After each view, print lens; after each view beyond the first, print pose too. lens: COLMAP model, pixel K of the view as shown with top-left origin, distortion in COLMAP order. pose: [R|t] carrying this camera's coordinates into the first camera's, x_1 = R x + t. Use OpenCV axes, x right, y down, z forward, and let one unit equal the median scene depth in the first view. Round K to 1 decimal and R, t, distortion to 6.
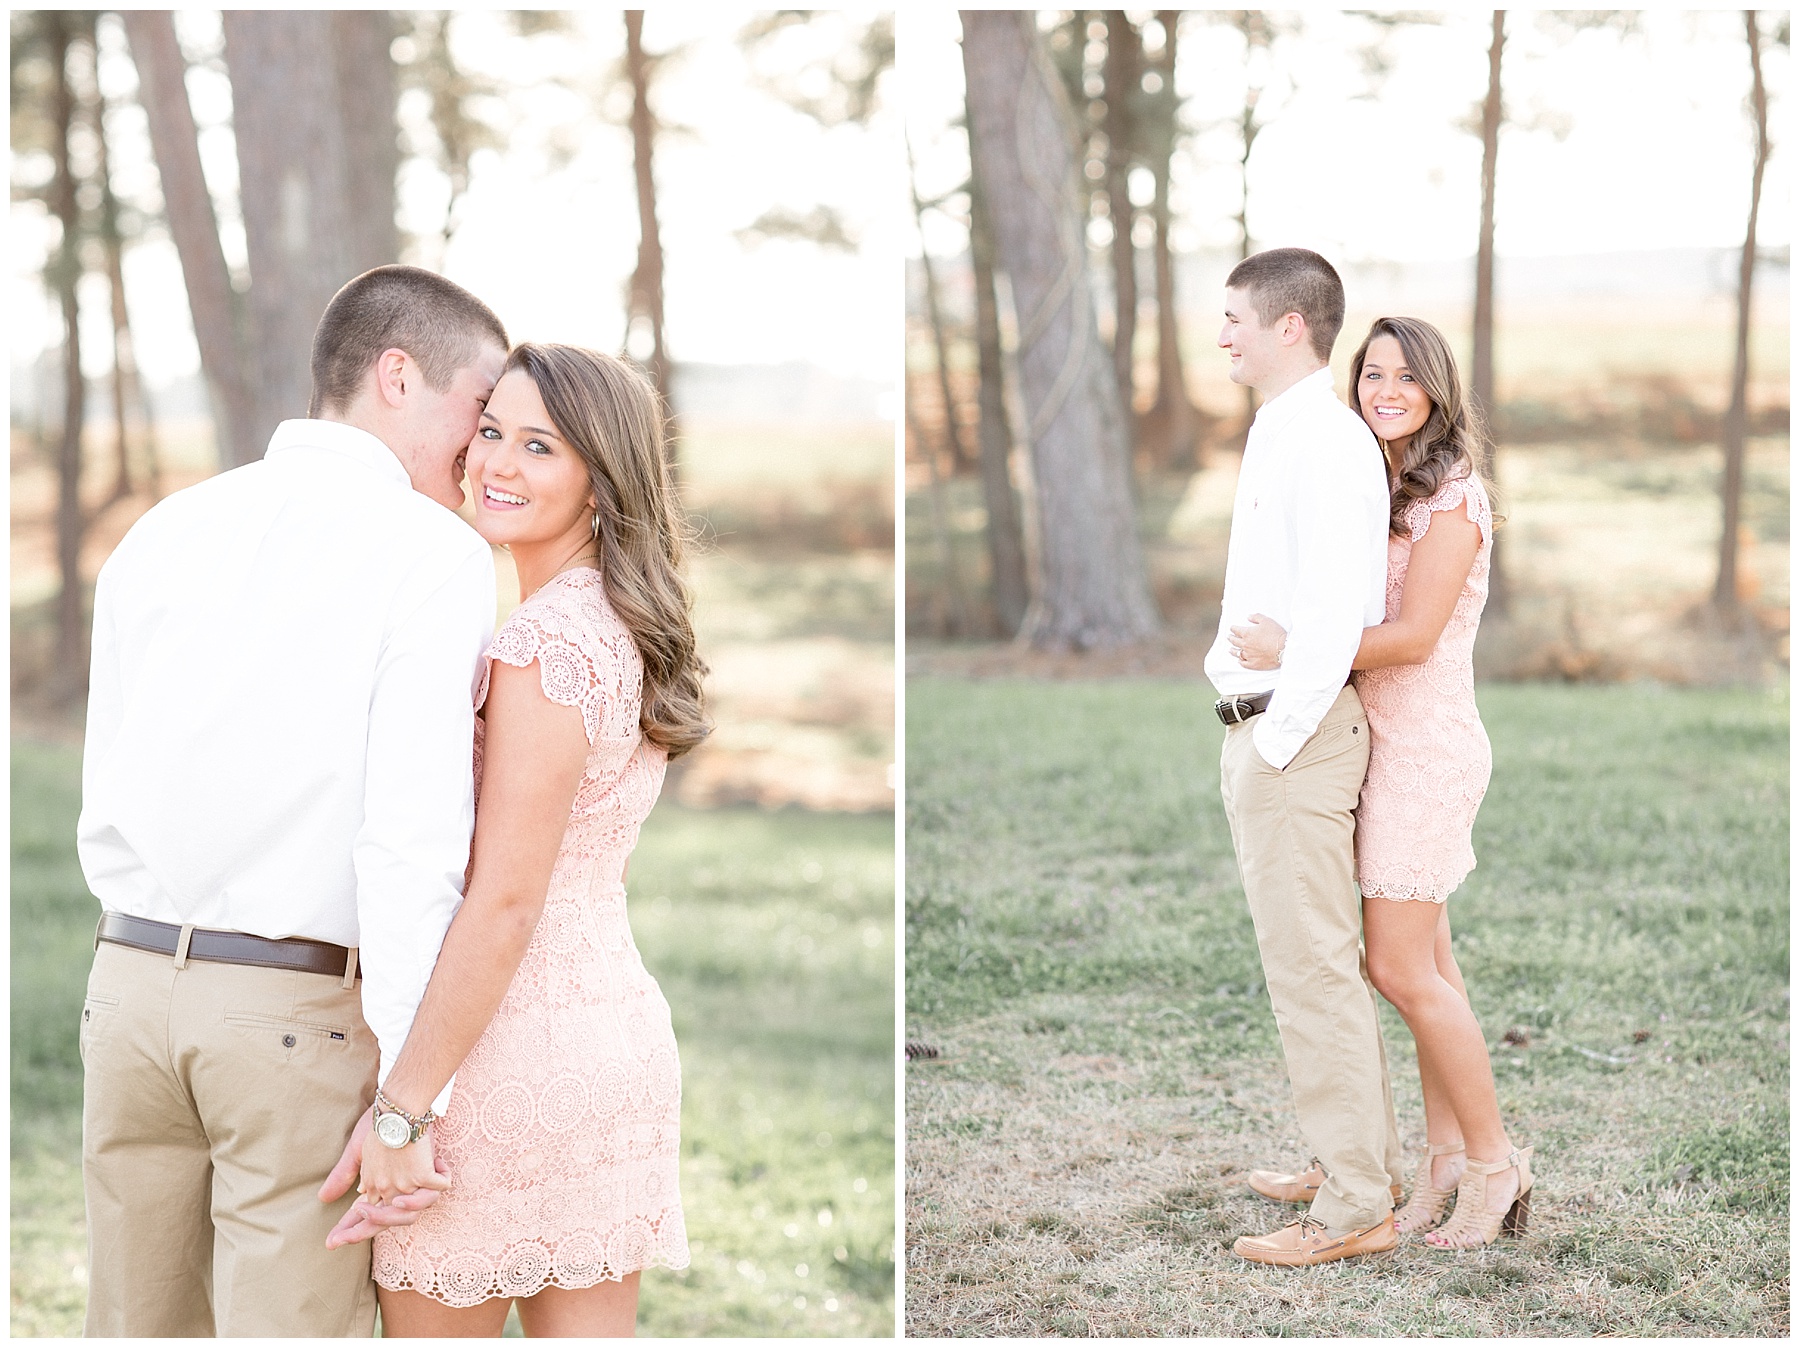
lens RADIAL K [[4287.6, 0, 900.0], [0, 4287.6, 674.0], [0, 0, 1]] dist [-0.666586, -0.272837]
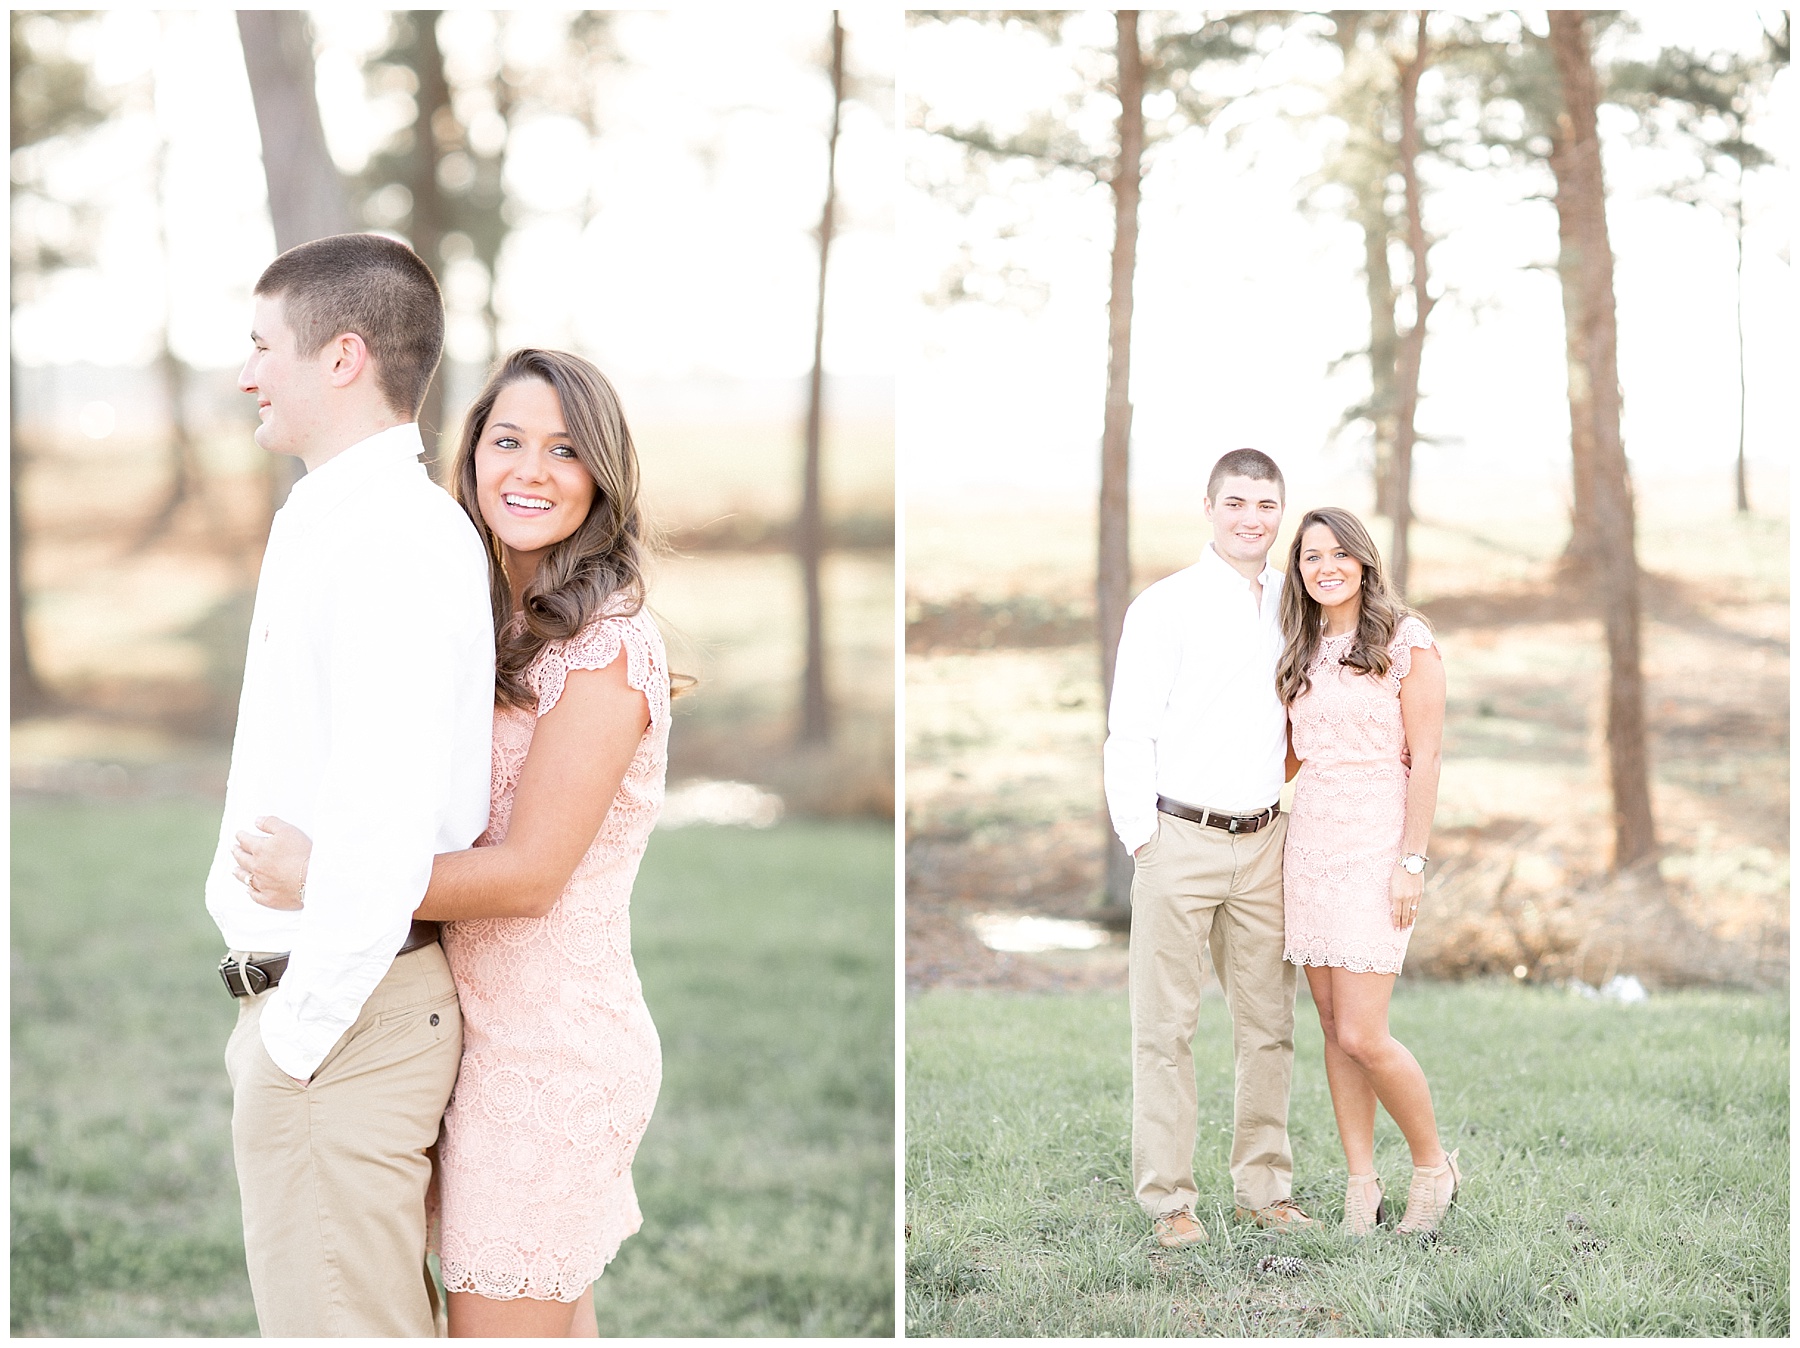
lens RADIAL K [[4263.5, 0, 900.0], [0, 4263.5, 674.0], [0, 0, 1]] dist [0.537724, -0.320029]
pose [[0.987533, 0.034380, 0.153615, 0.076246], [-0.030452, 0.999148, -0.027855, -0.021169], [-0.154442, 0.022830, 0.987738, 0.371984]]
